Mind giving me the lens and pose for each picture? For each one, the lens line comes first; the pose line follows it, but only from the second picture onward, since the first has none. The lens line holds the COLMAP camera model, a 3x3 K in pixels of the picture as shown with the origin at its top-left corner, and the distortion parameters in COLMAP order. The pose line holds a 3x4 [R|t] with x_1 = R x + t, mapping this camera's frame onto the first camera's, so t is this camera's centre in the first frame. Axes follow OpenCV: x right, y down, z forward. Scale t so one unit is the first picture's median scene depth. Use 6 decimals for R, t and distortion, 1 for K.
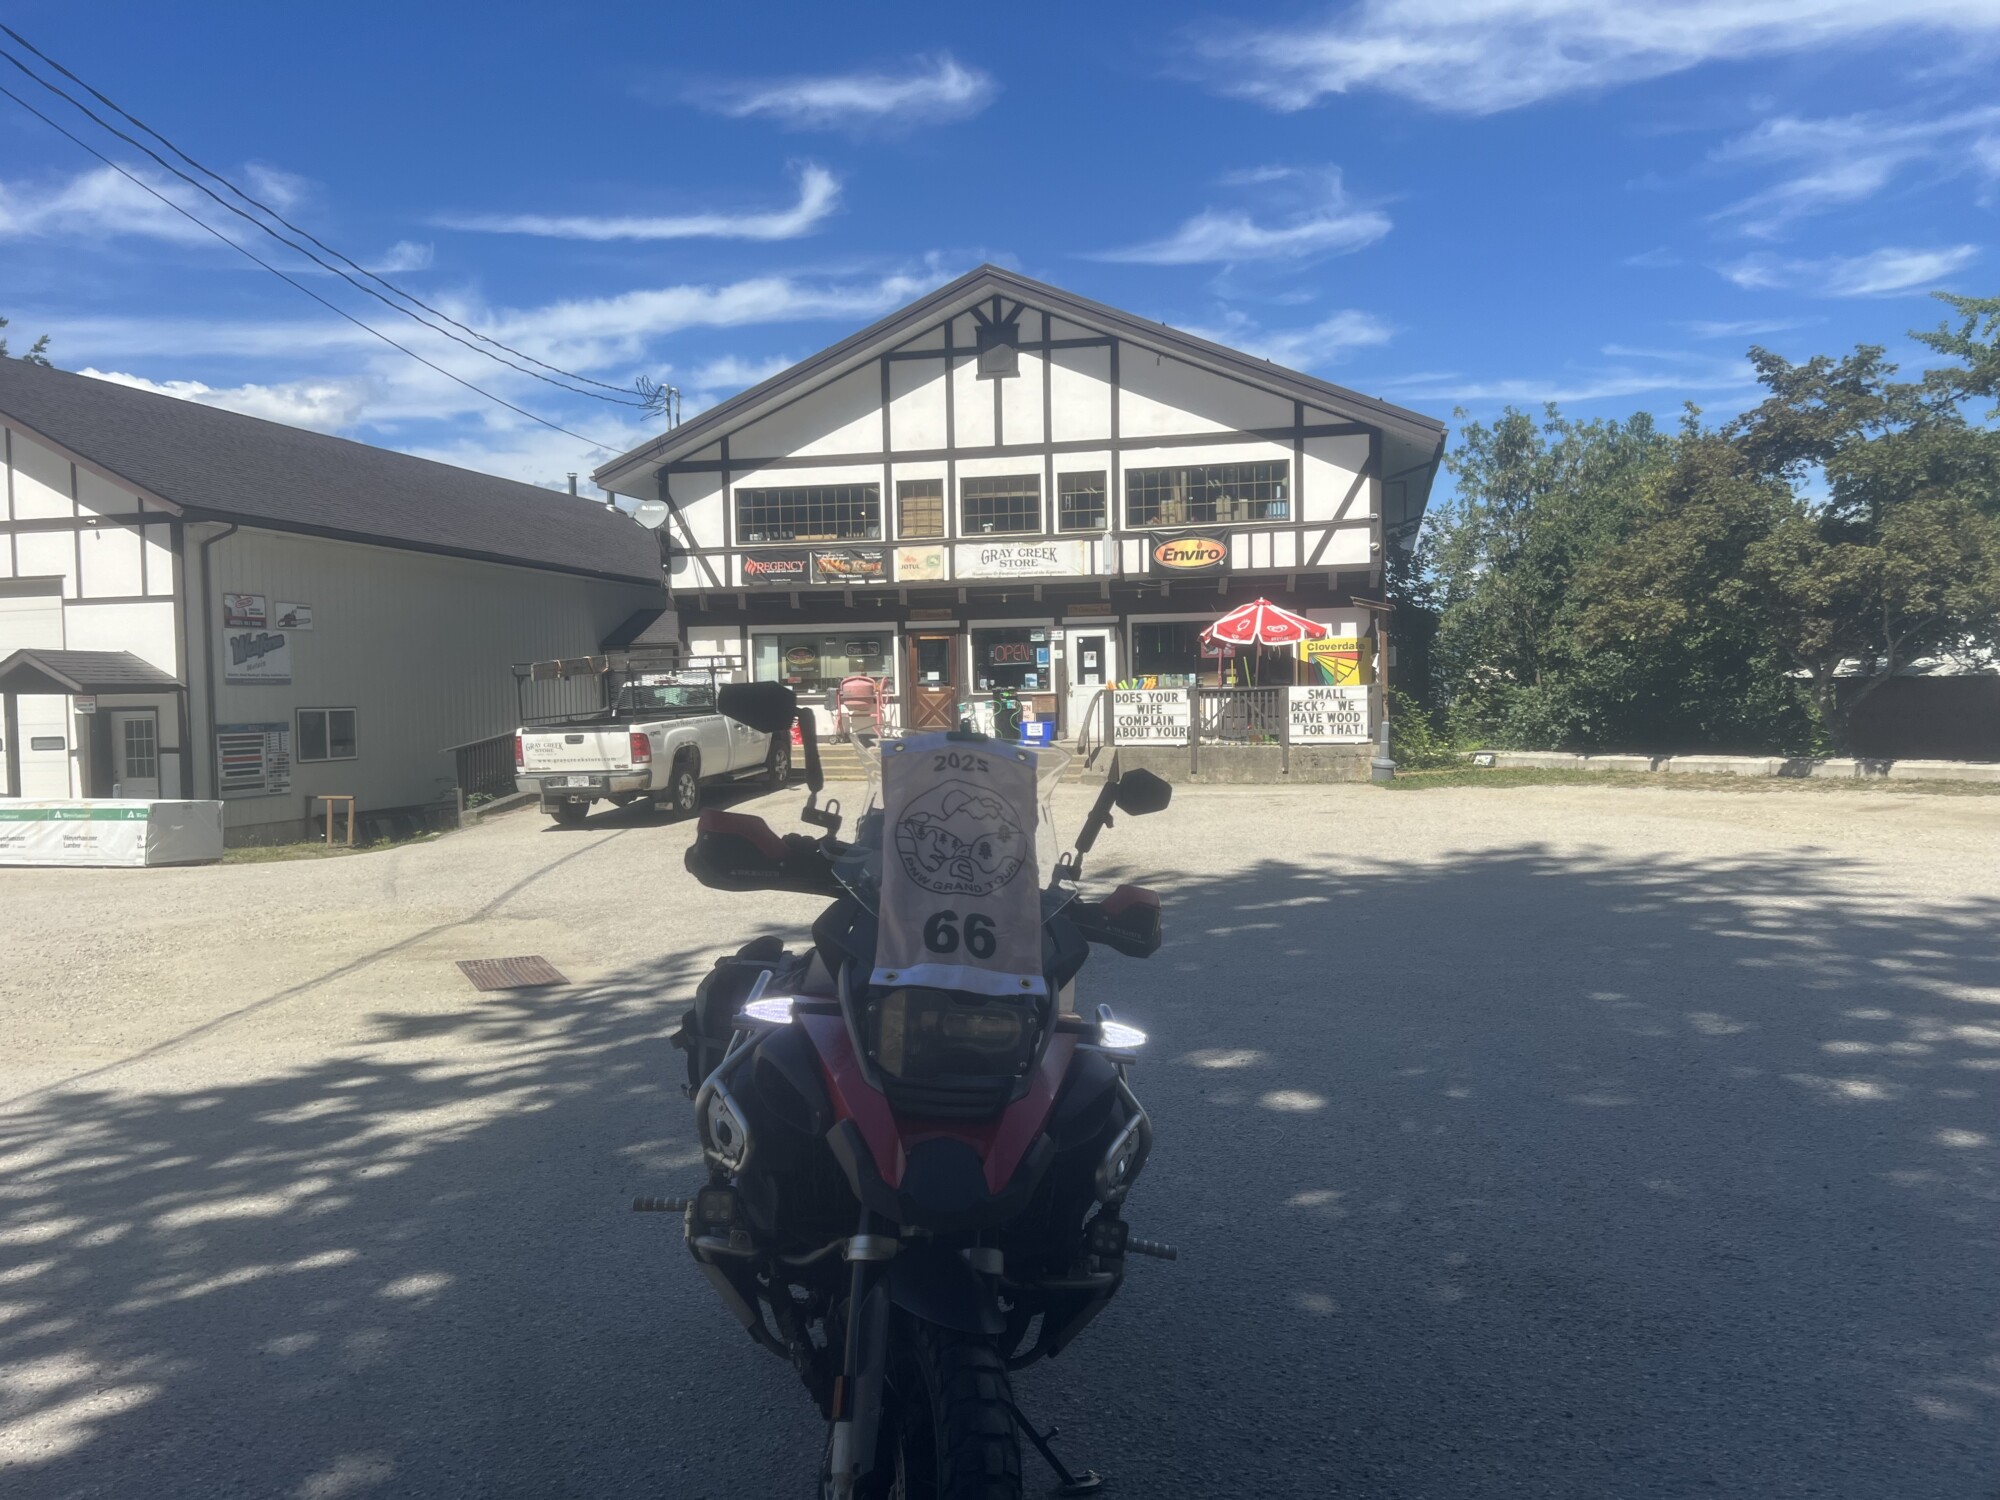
lens RADIAL K [[1490.2, 0, 1011.9], [0, 1490.2, 787.9], [0, 0, 1]] dist [0.058251, -0.065296]
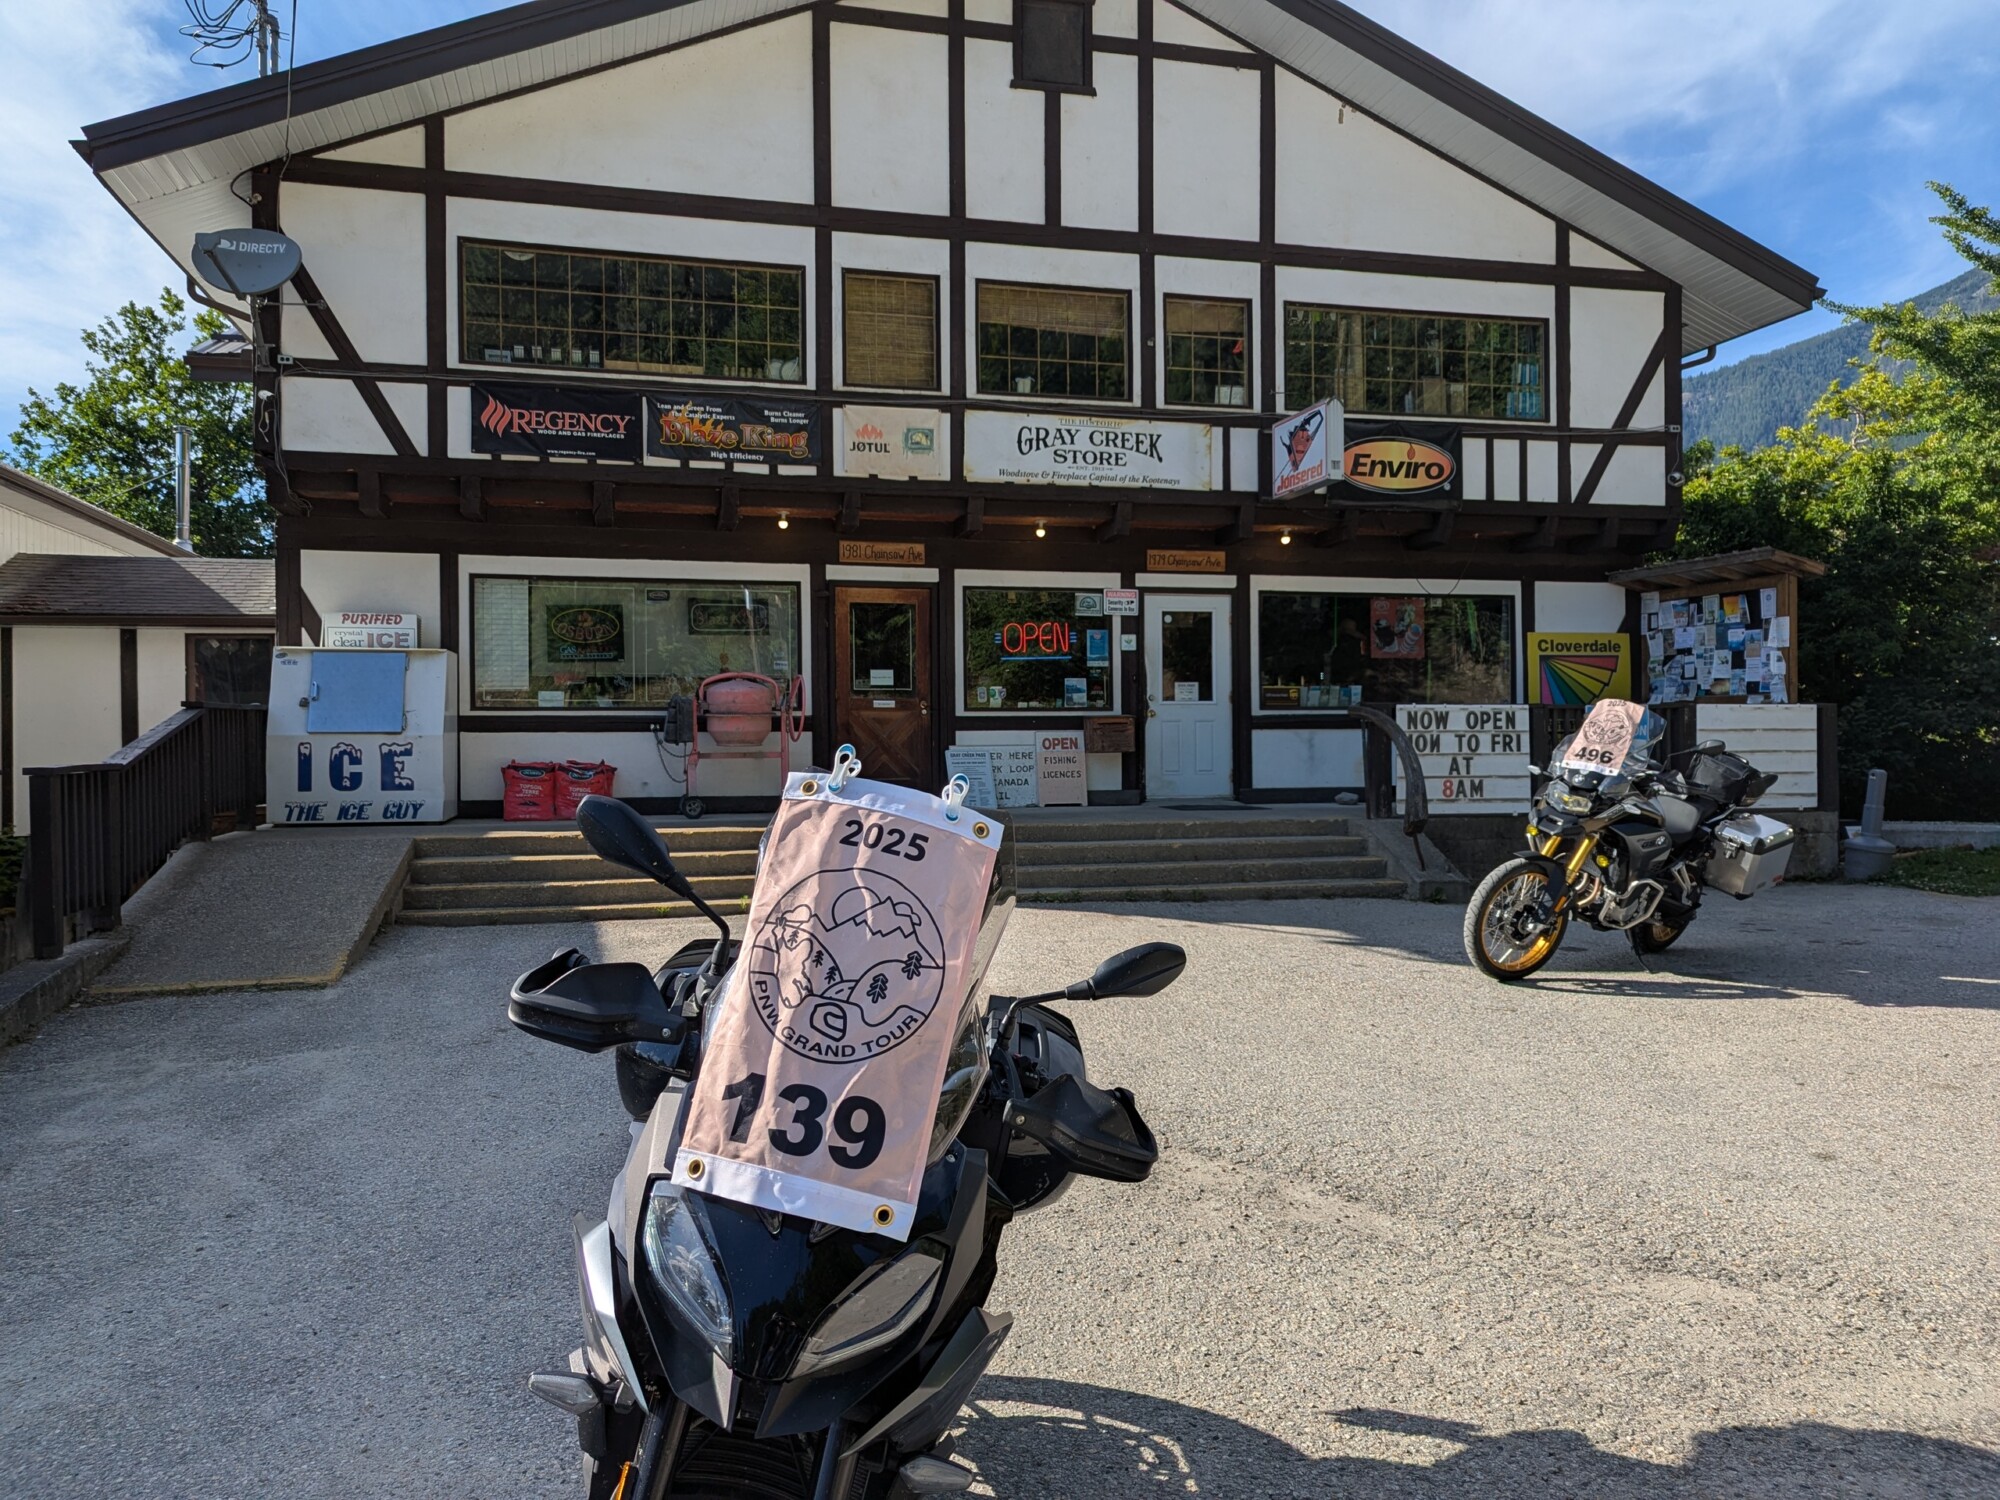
lens RADIAL K [[1407.8, 0, 981.6], [0, 1407.8, 744.4], [0, 0, 1]] dist [0.038033, -0.005857]
pose [[0.892163, 0.014036, 0.451495, -0.248290], [0.019066, 0.997456, -0.068684, -0.021080], [-0.451311, 0.069885, 0.889626, 0.603832]]
